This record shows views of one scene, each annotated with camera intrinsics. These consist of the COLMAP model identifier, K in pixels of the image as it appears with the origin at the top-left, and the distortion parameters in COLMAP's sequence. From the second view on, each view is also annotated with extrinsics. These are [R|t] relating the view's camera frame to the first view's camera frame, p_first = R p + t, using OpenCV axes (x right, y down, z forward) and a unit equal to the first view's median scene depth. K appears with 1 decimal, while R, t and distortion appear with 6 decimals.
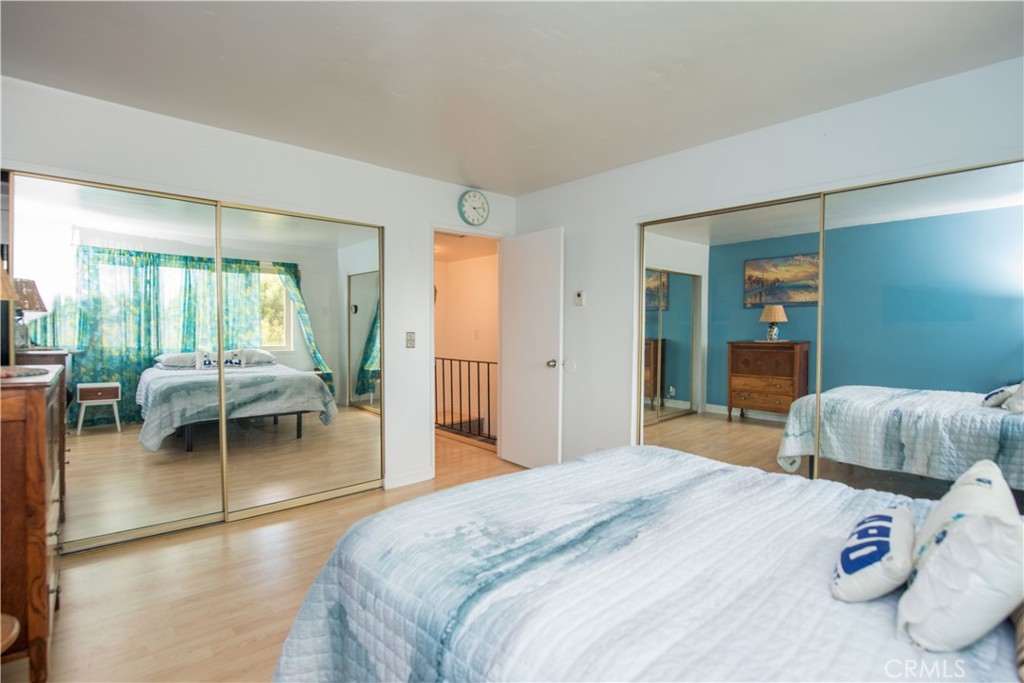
lens RADIAL K [[506.2, 0, 512.0], [0, 506.2, 341.5], [0, 0, 1]] dist [-0.031771, -0.000136]
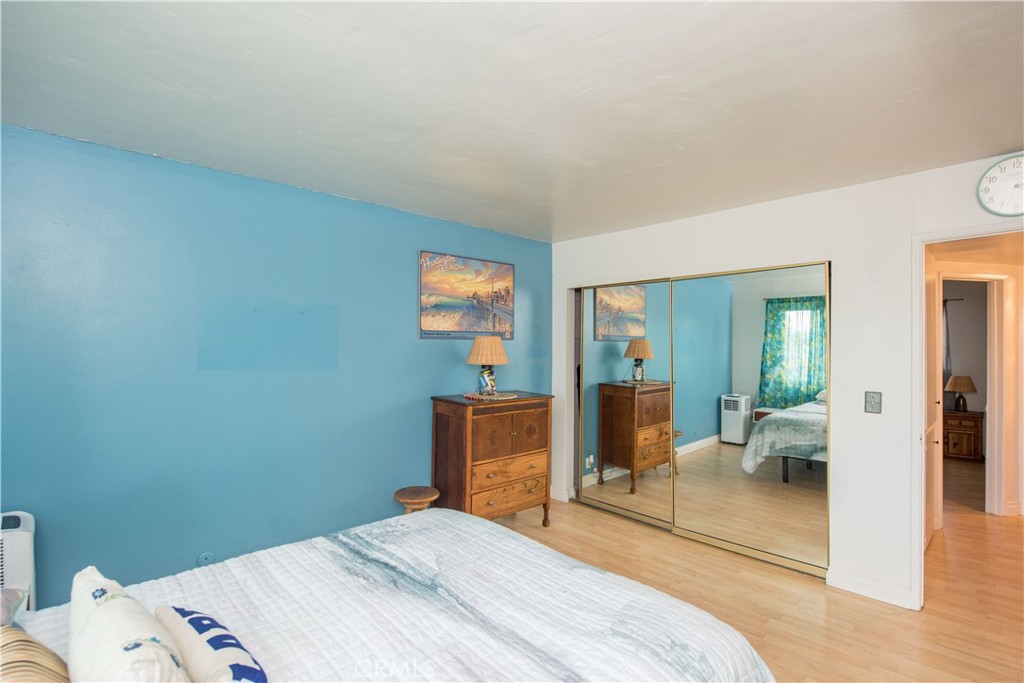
lens RADIAL K [[506.2, 0, 512.0], [0, 506.2, 341.5], [0, 0, 1]] dist [-0.031771, -0.000136]
pose [[0.013289, -0.005715, -0.999895, 1.312575], [-0.033854, 0.999408, -0.006162, -0.176020], [0.999338, 0.033933, 0.013088, 1.176148]]
